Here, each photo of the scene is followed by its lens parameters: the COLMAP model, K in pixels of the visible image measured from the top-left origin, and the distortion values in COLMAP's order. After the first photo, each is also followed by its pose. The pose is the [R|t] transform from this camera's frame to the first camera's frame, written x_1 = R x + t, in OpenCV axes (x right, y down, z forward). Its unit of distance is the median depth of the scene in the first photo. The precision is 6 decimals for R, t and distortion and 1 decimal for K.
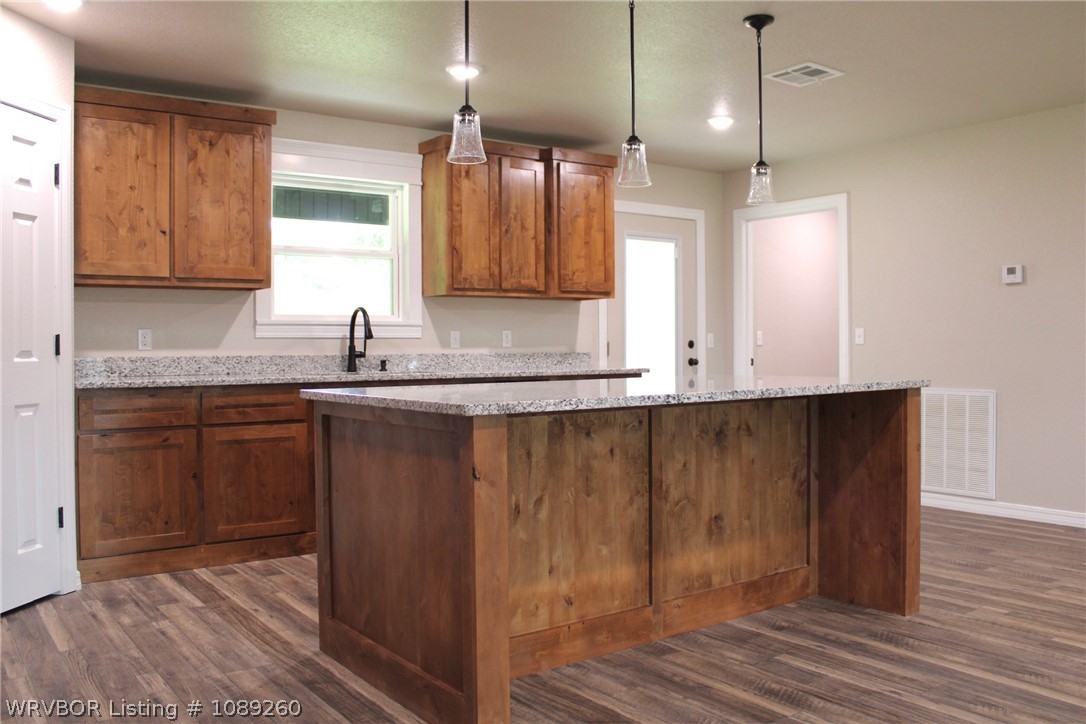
lens RADIAL K [[908.2, 0, 546.6], [0, 908.2, 363.2], [0, 0, 1]] dist [-0.157203, 0.133430]
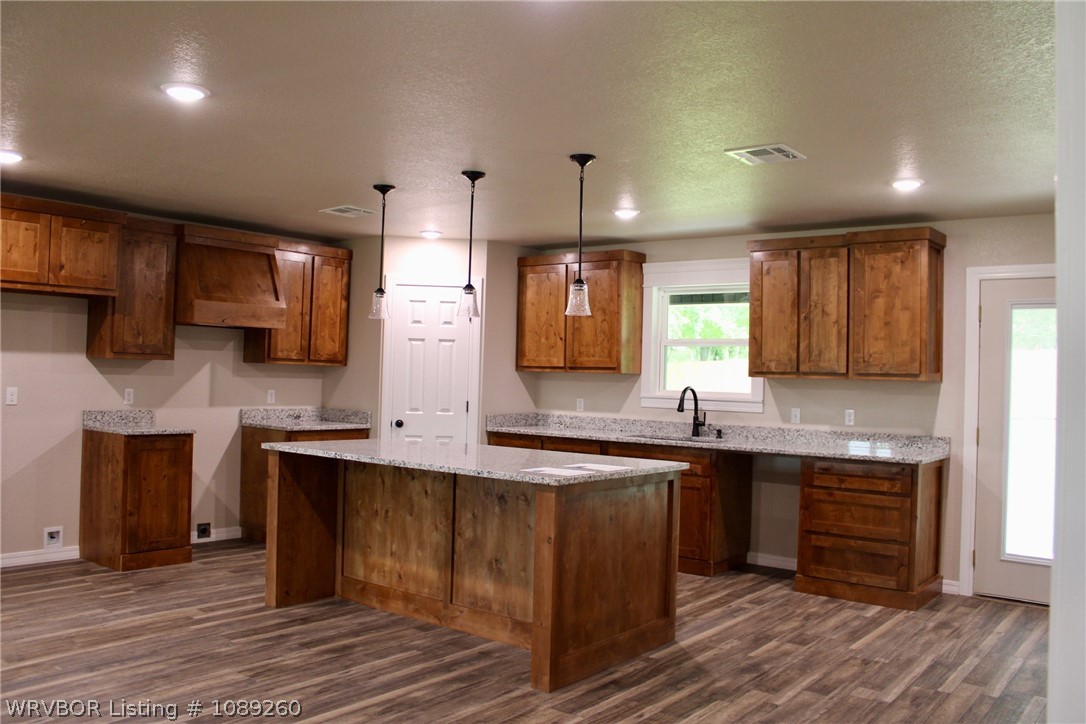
lens RADIAL K [[908.2, 0, 564.7], [0, 908.2, 347.6], [0, 0, 1]] dist [-0.157203, 0.133430]
pose [[0.285501, -0.015543, -0.958252, 1.295472], [-0.047905, 0.998387, -0.030467, -0.092671], [0.957180, 0.054603, 0.284296, 0.605449]]
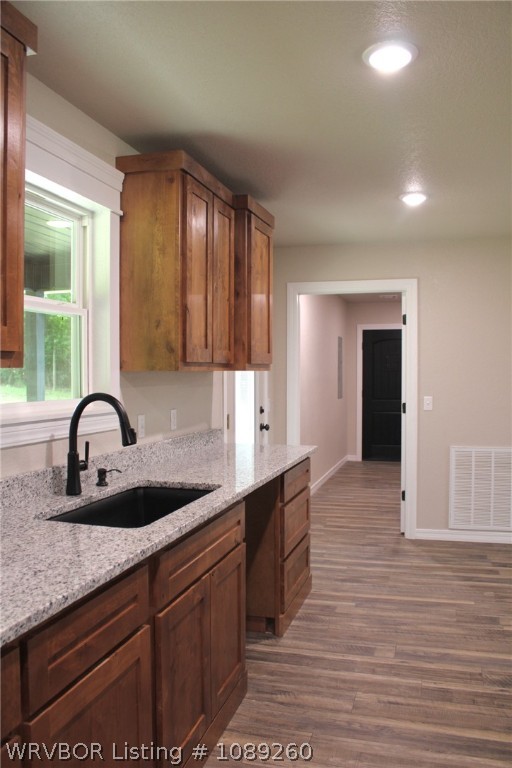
lens RADIAL K [[642.3, 0, 256.6], [0, 642.3, 389.8], [0, 0, 1]] dist [-0.157203, 0.133430]
pose [[0.788825, -0.014002, 0.614458, -0.517502], [0.013762, 0.999892, 0.005118, -0.086012], [-0.614464, 0.004420, 0.788933, 0.769318]]
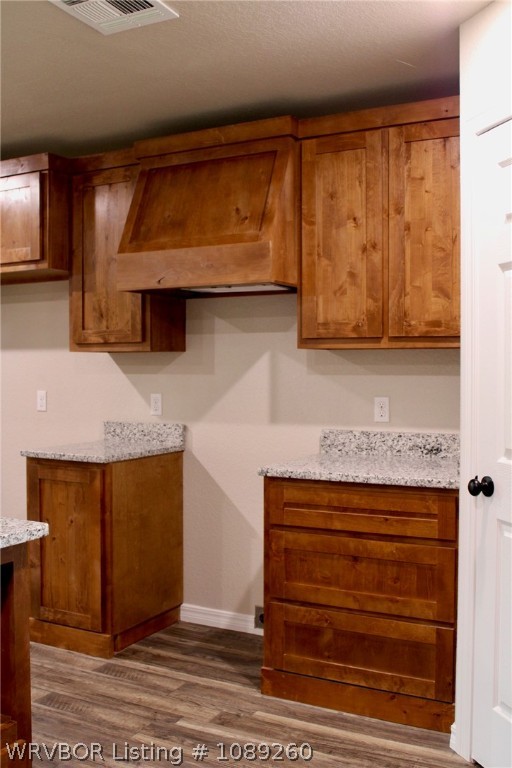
lens RADIAL K [[785.6, 0, 257.6], [0, 785.6, 386.9], [0, 0, 1]] dist [-0.081730, 0.000000]
pose [[-0.899282, 0.018284, -0.436986, -0.121908], [-0.002091, 0.998935, 0.046100, -0.085107], [0.437364, 0.042371, -0.898286, 1.282493]]
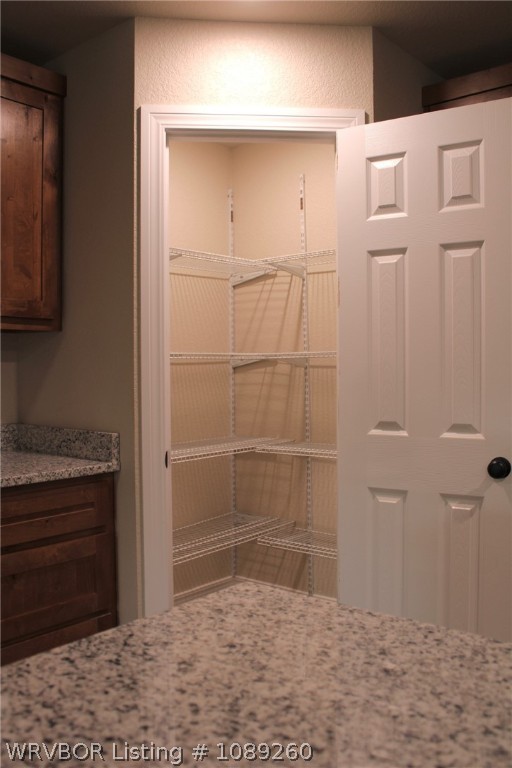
lens RADIAL K [[700.4, 0, 252.5], [0, 700.4, 378.8], [0, 0, 1]] dist [-0.081636, -0.009411]
pose [[0.234865, 0.019694, -0.971829, 0.041684], [-0.016304, 0.999734, 0.016319, -0.057833], [0.971891, 0.012012, 0.235123, 0.727231]]
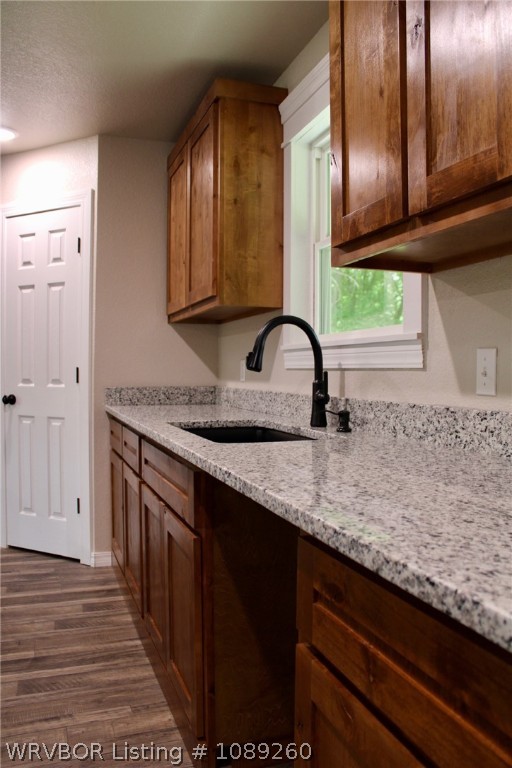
lens RADIAL K [[642.3, 0, 260.8], [0, 642.3, 389.4], [0, 0, 1]] dist [-0.157203, 0.133430]
pose [[-0.289621, 0.030504, -0.956655, 0.260088], [-0.022497, 0.998999, 0.038665, -0.040104], [0.956877, 0.032720, -0.288644, 1.456852]]
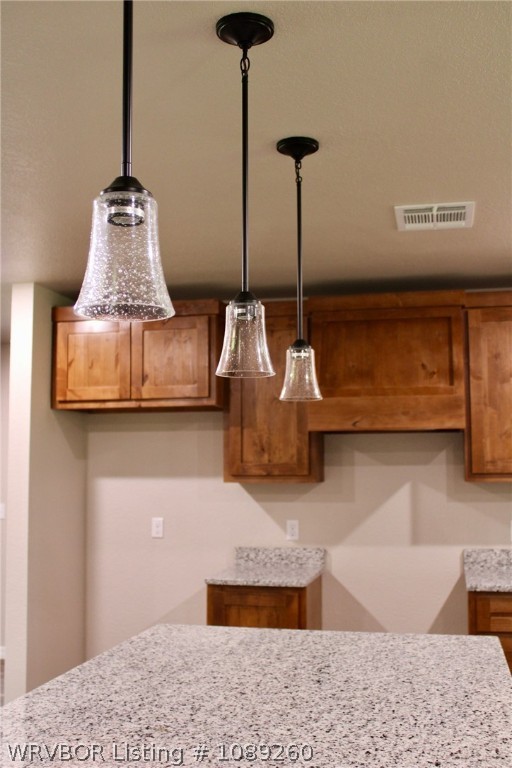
lens RADIAL K [[833.5, 0, 257.8], [0, 833.5, 394.2], [0, 0, 1]] dist [-0.117848, 0.000000]
pose [[-0.752023, -0.050279, -0.657216, 0.366451], [-0.004725, 0.997472, -0.070904, -0.122791], [0.659120, -0.050216, -0.750360, 1.163817]]
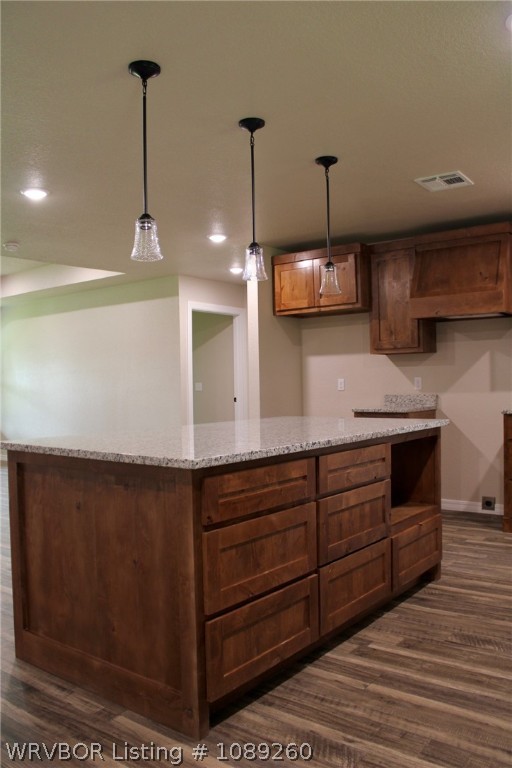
lens RADIAL K [[642.3, 0, 260.2], [0, 642.3, 389.4], [0, 0, 1]] dist [-0.157203, 0.133430]
pose [[-0.957945, 0.028342, -0.285548, 0.302404], [0.020529, 0.999329, 0.030320, -0.052789], [0.286216, 0.023183, -0.957885, 1.582407]]
